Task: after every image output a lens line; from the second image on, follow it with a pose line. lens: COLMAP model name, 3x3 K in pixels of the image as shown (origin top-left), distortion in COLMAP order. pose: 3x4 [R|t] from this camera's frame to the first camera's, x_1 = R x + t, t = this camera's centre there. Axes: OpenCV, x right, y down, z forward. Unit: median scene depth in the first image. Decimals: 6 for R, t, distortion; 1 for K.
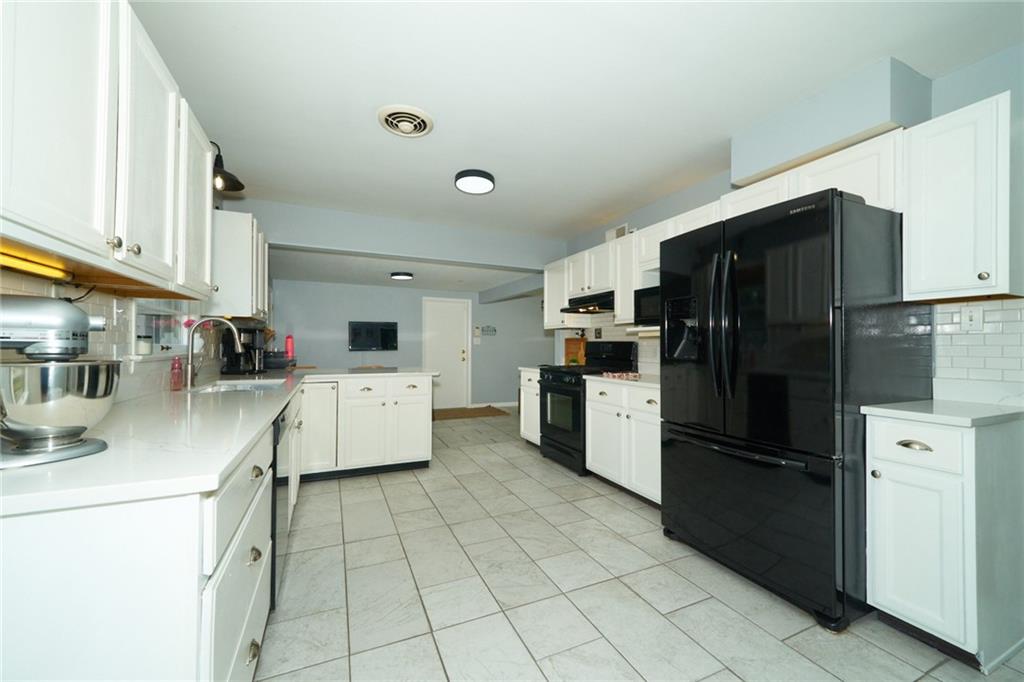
lens RADIAL K [[390.5, 0, 511.6], [0, 390.5, 343.9], [0, 0, 1]] dist [0.006277, -0.000001]
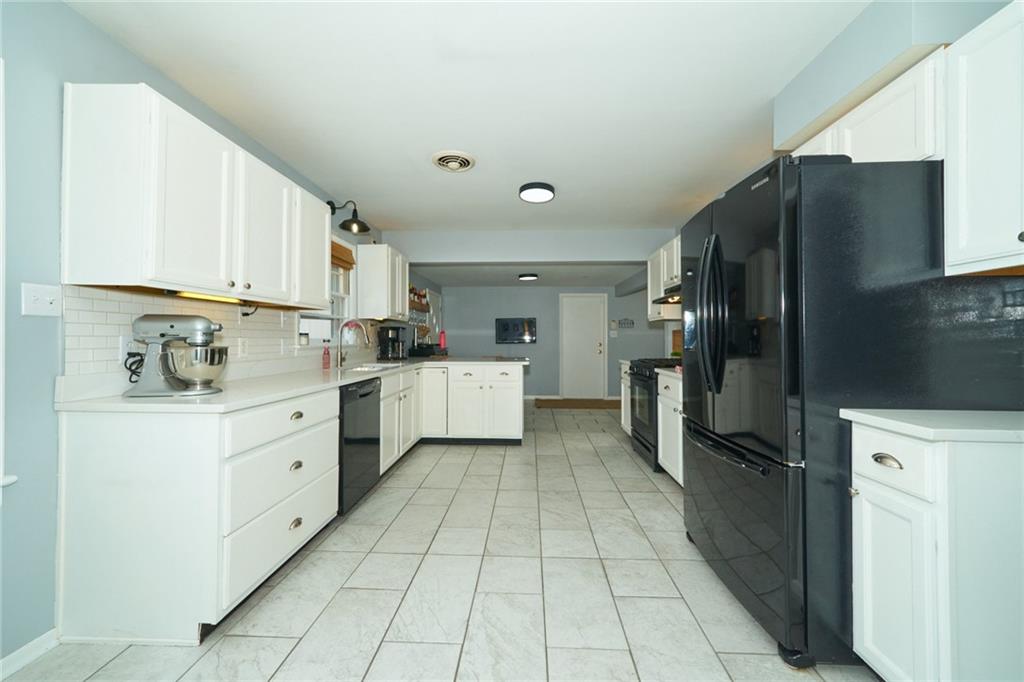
lens RADIAL K [[390.5, 0, 524.6], [0, 390.5, 335.5], [0, 0, 1]] dist [0.006277, -0.000001]
pose [[0.895530, -0.008307, -0.444923, 0.424864], [0.006274, 0.999962, -0.006041, 0.003166], [0.444957, 0.002618, 0.895548, -0.024243]]
